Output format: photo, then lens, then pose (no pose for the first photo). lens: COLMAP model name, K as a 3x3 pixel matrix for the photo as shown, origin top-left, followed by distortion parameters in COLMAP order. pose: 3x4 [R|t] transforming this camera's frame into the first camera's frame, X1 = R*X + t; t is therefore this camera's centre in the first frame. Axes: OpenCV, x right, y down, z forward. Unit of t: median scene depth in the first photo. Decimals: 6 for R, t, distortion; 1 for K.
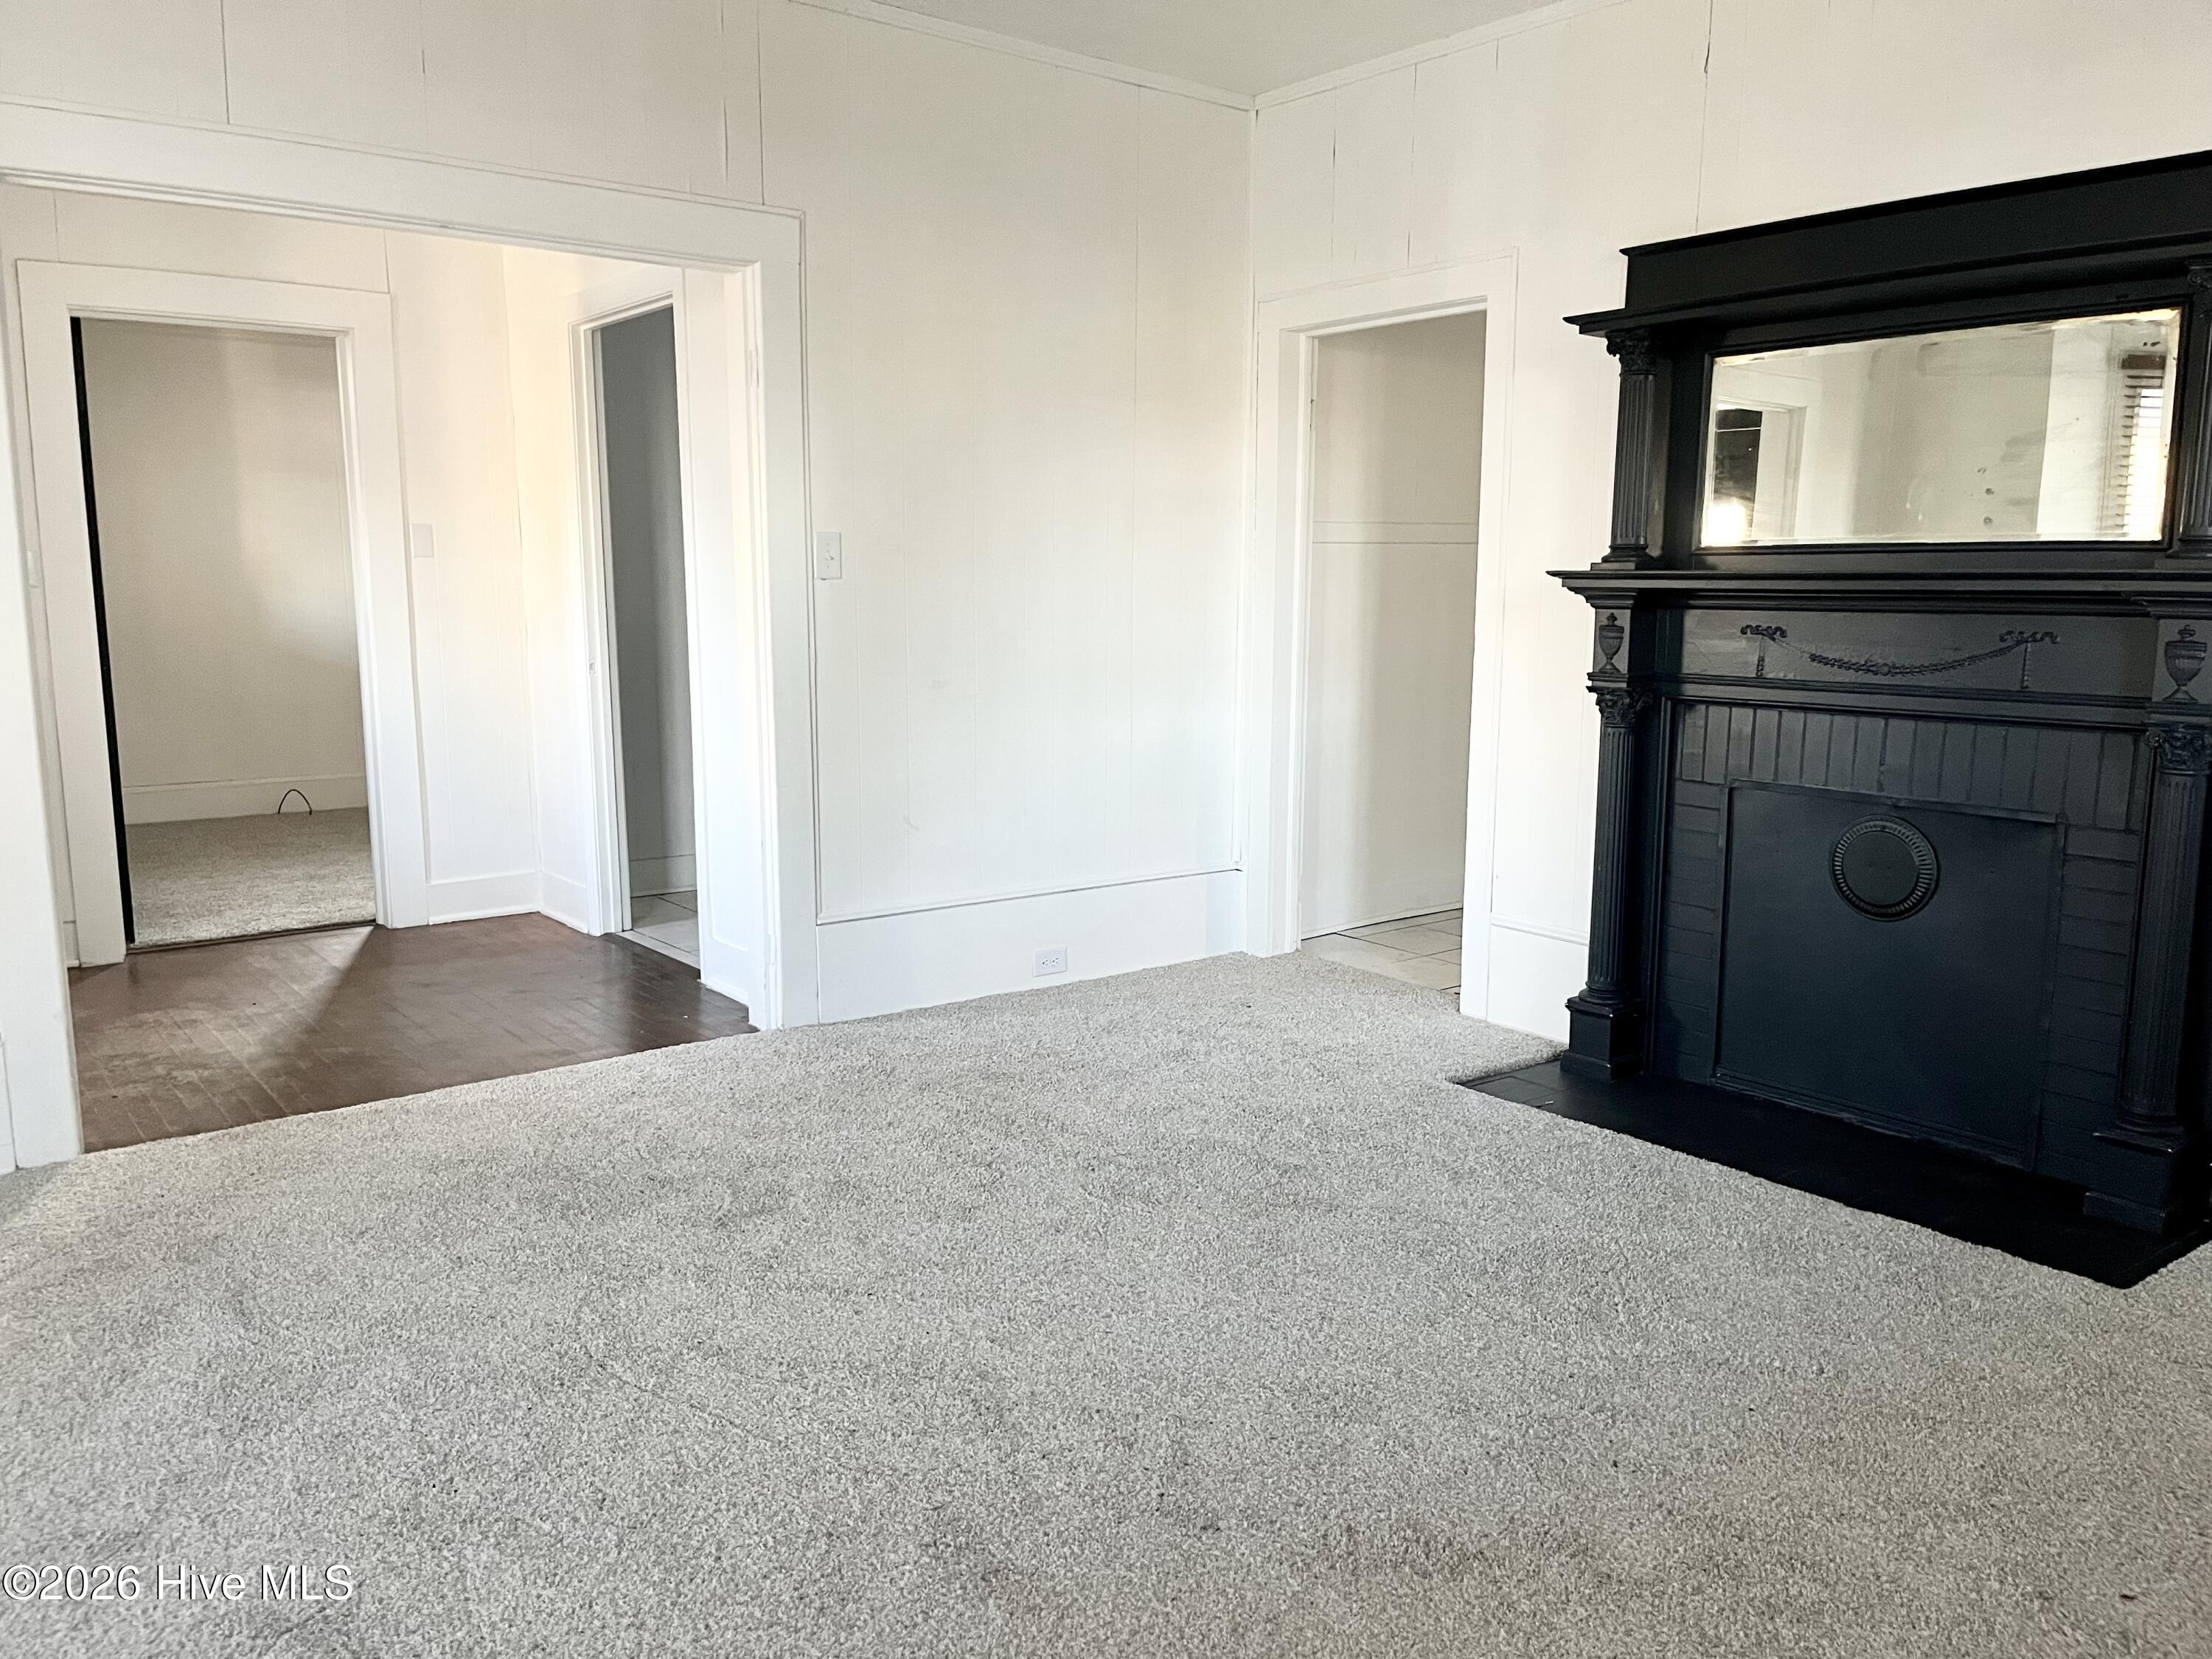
lens RADIAL K [[1684.0, 0, 1106.0], [0, 1684.0, 829.5], [0, 0, 1]] dist [0.076309, -0.093474]
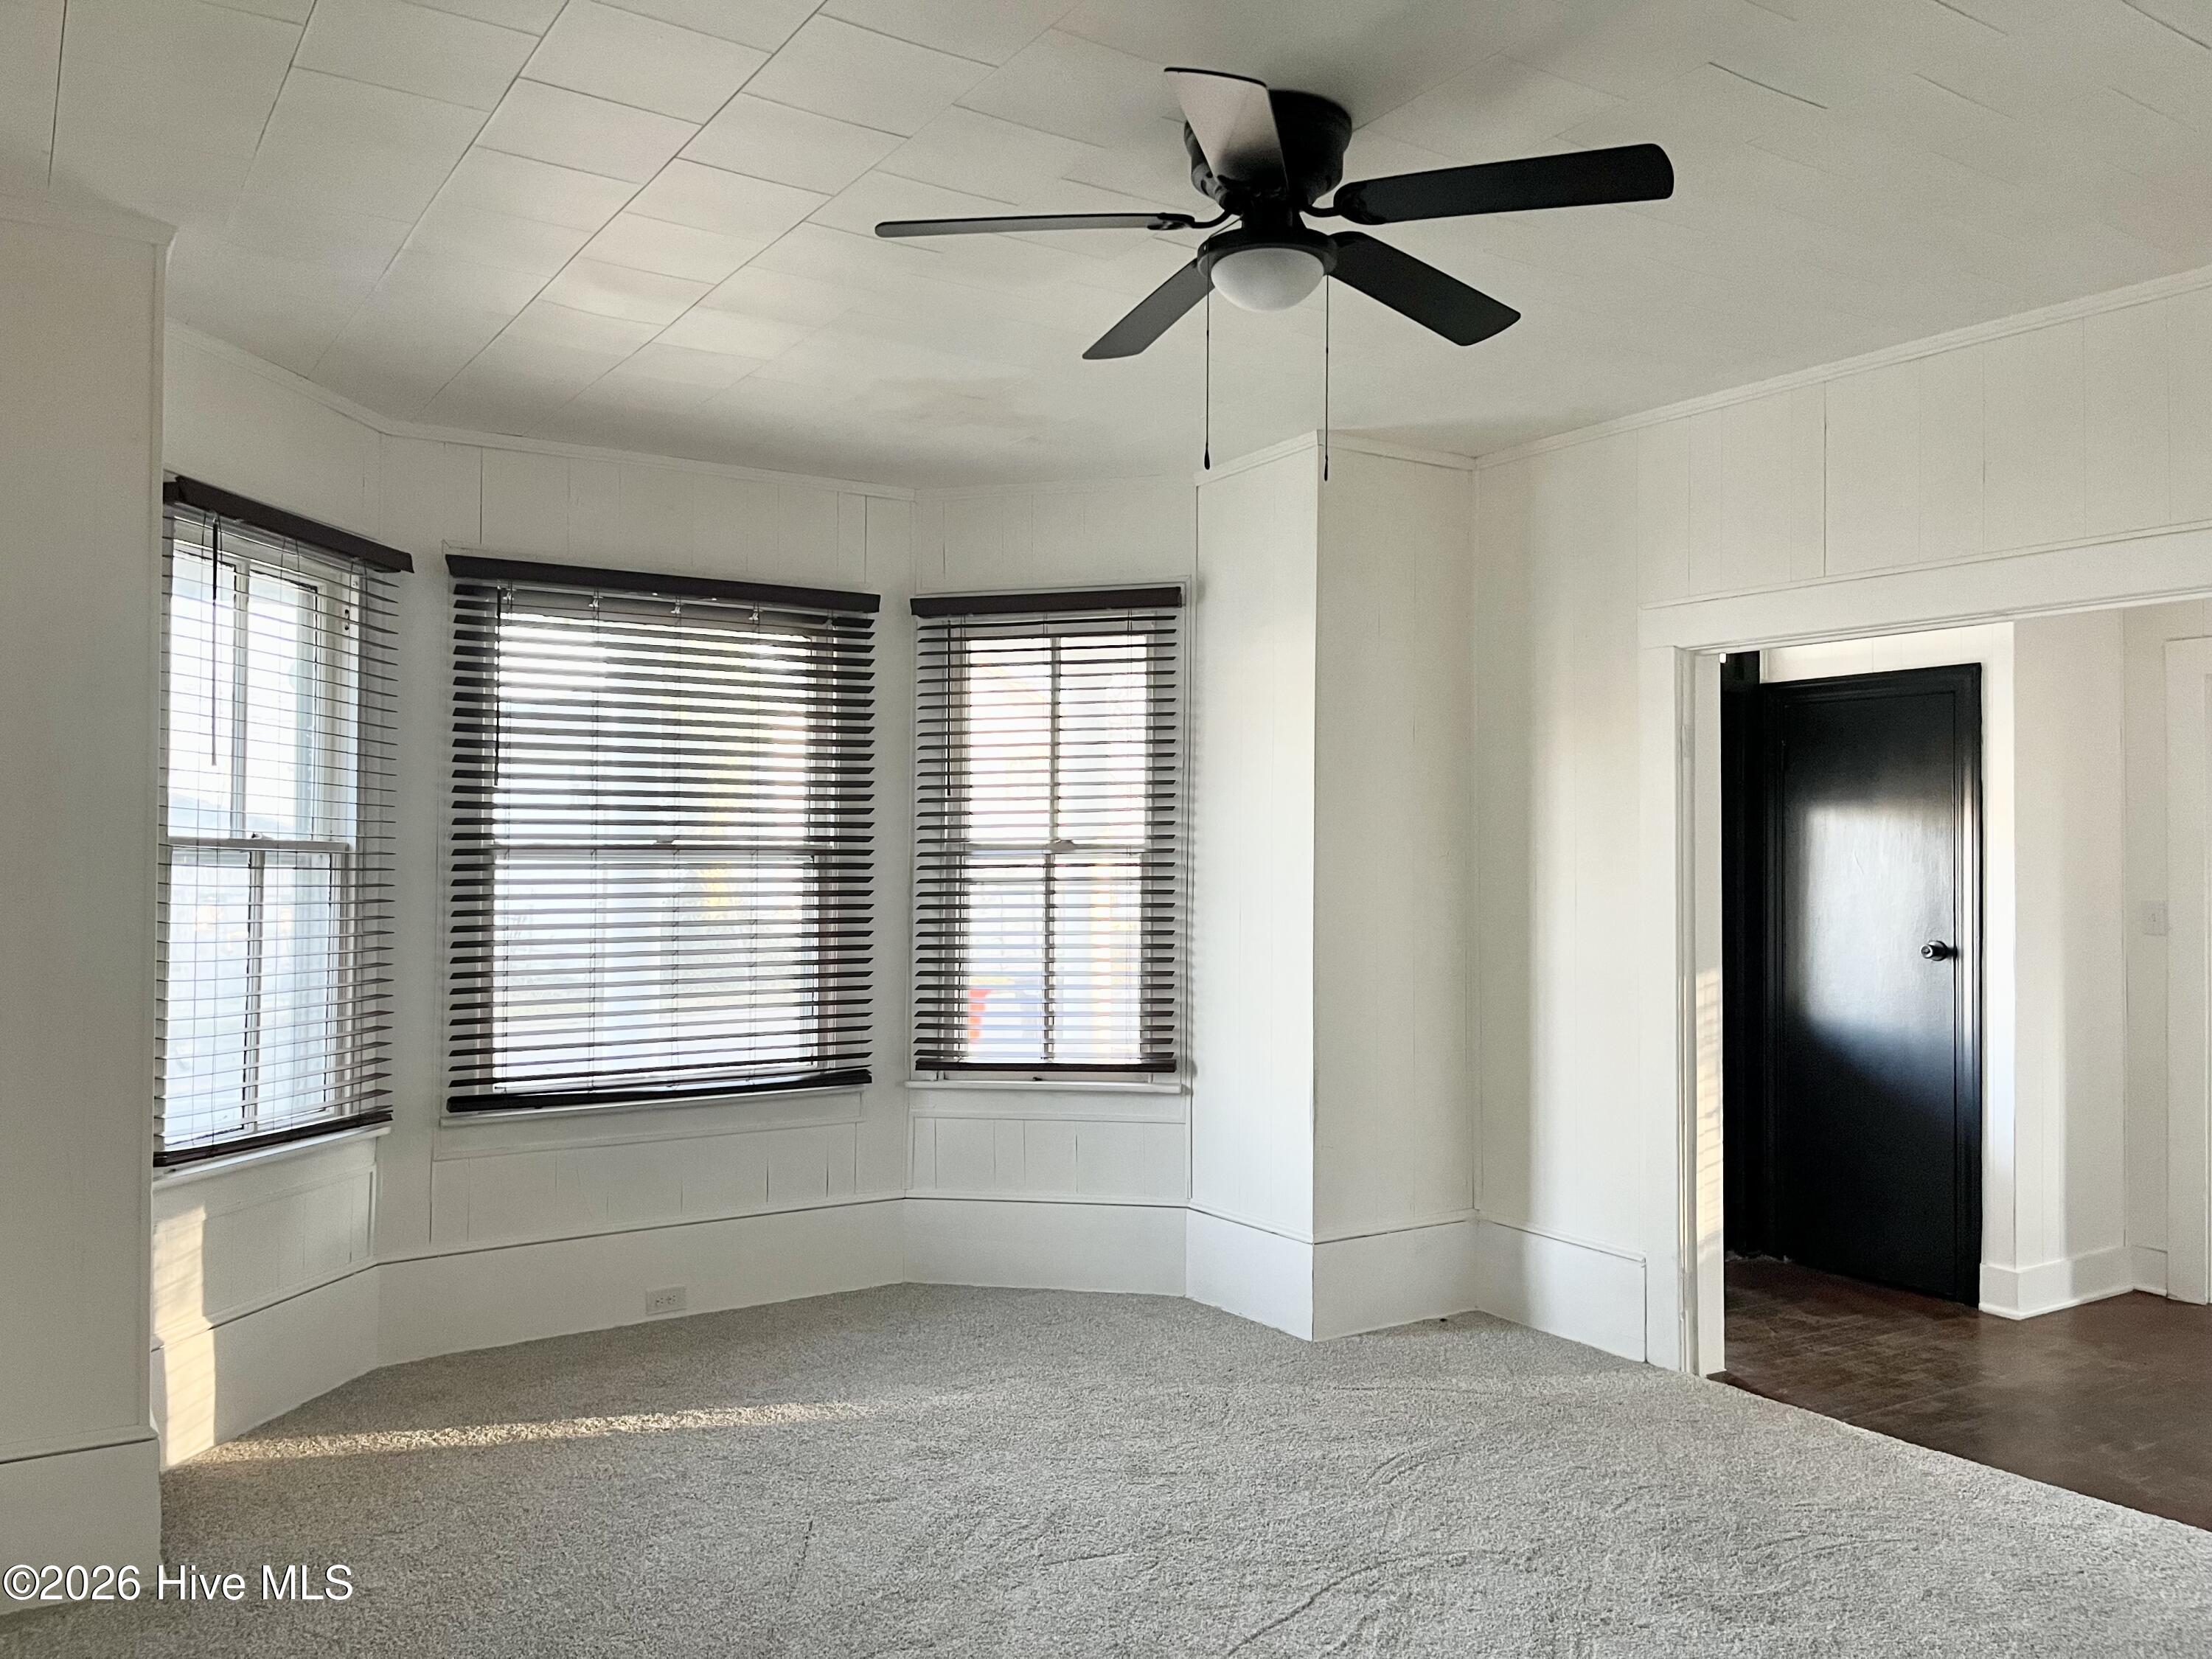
lens RADIAL K [[1684.0, 0, 1106.0], [0, 1684.0, 829.5], [0, 0, 1]] dist [0.076309, -0.093474]
pose [[-0.078997, -0.026408, -0.996525, 0.695913], [-0.175844, 0.984343, -0.012146, -0.109504], [0.981243, 0.174273, -0.082404, 0.637014]]
